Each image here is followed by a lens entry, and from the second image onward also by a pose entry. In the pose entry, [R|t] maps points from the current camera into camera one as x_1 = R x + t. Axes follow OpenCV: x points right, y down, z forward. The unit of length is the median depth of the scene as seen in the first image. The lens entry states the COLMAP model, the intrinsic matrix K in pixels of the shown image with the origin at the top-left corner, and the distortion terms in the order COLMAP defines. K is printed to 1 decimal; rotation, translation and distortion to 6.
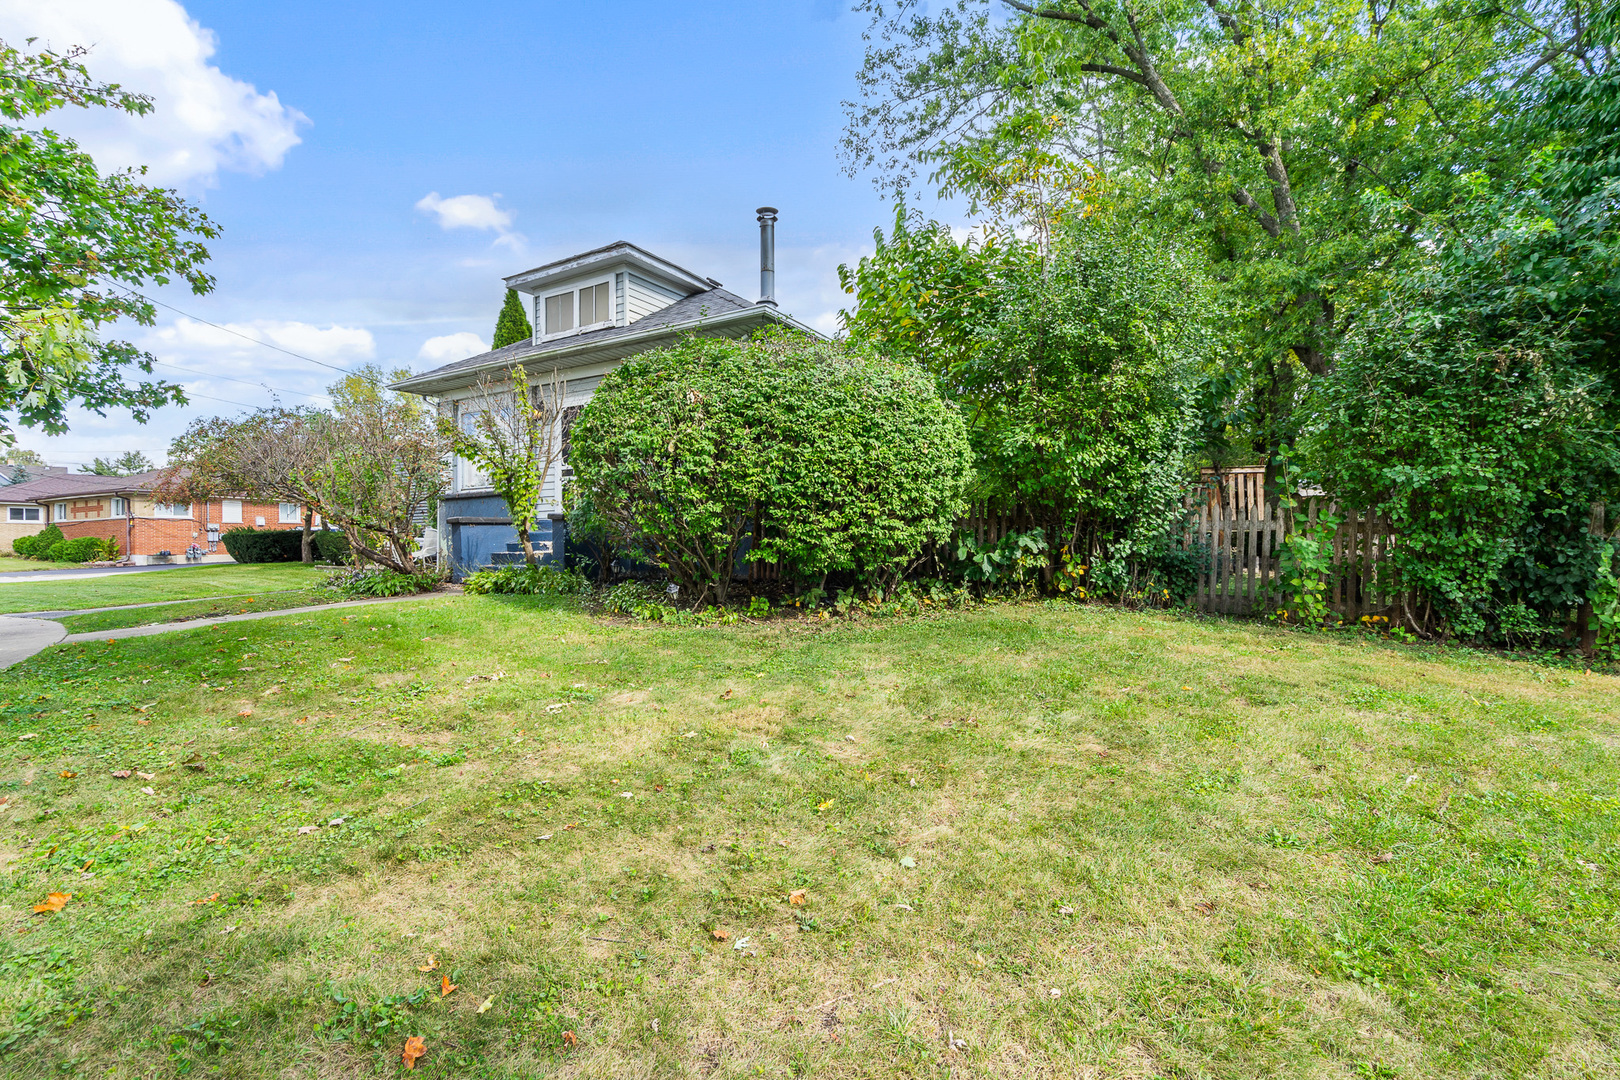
lens RADIAL K [[779.4, 0, 811.8], [0, 779.4, 554.6], [0, 0, 1]] dist [0.007118, 0.000902]
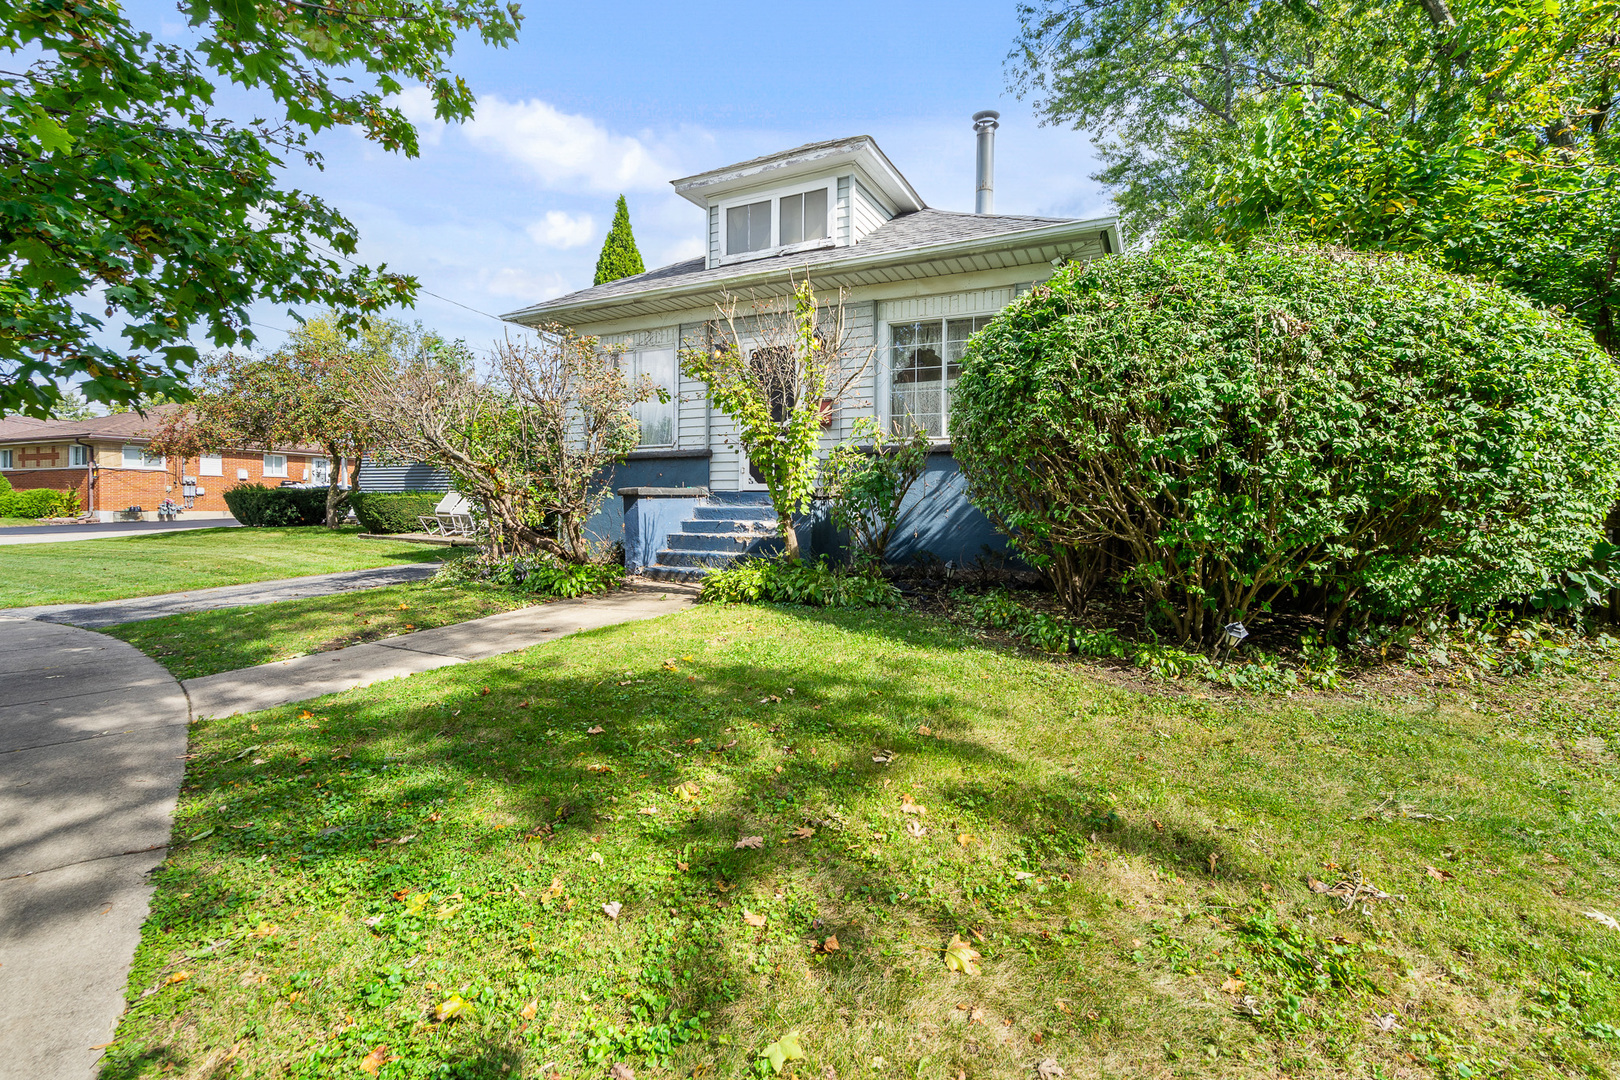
lens RADIAL K [[759.9, 0, 822.1], [0, 759.9, 532.5], [0, 0, 1]] dist [-0.002743, 0.000967]
pose [[0.996805, 0.016149, 0.078227, -0.260208], [-0.018050, 0.999557, 0.023656, -0.020149], [-0.077810, -0.024993, 0.996655, 0.194561]]
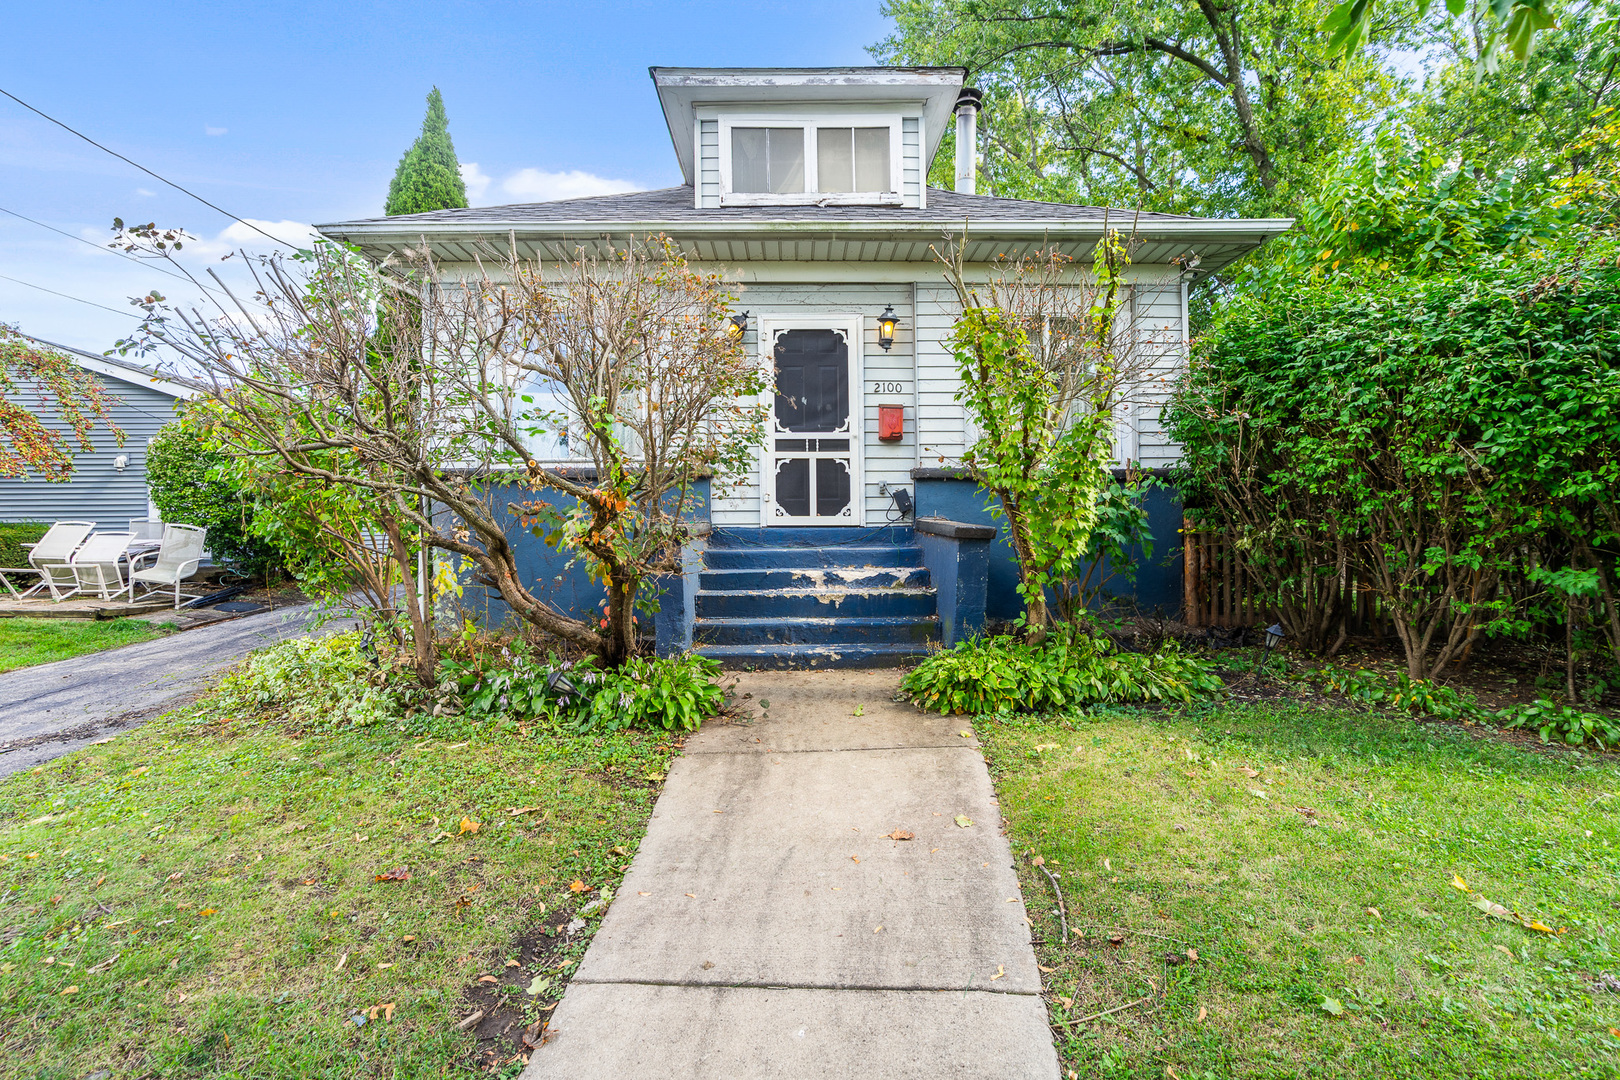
lens RADIAL K [[759.9, 0, 822.1], [0, 759.9, 532.5], [0, 0, 1]] dist [-0.002743, 0.000967]
pose [[0.851835, 0.002166, 0.523805, -0.491474], [-0.000626, 0.999995, -0.003116, -0.033954], [-0.523810, 0.002327, 0.851832, 0.439224]]
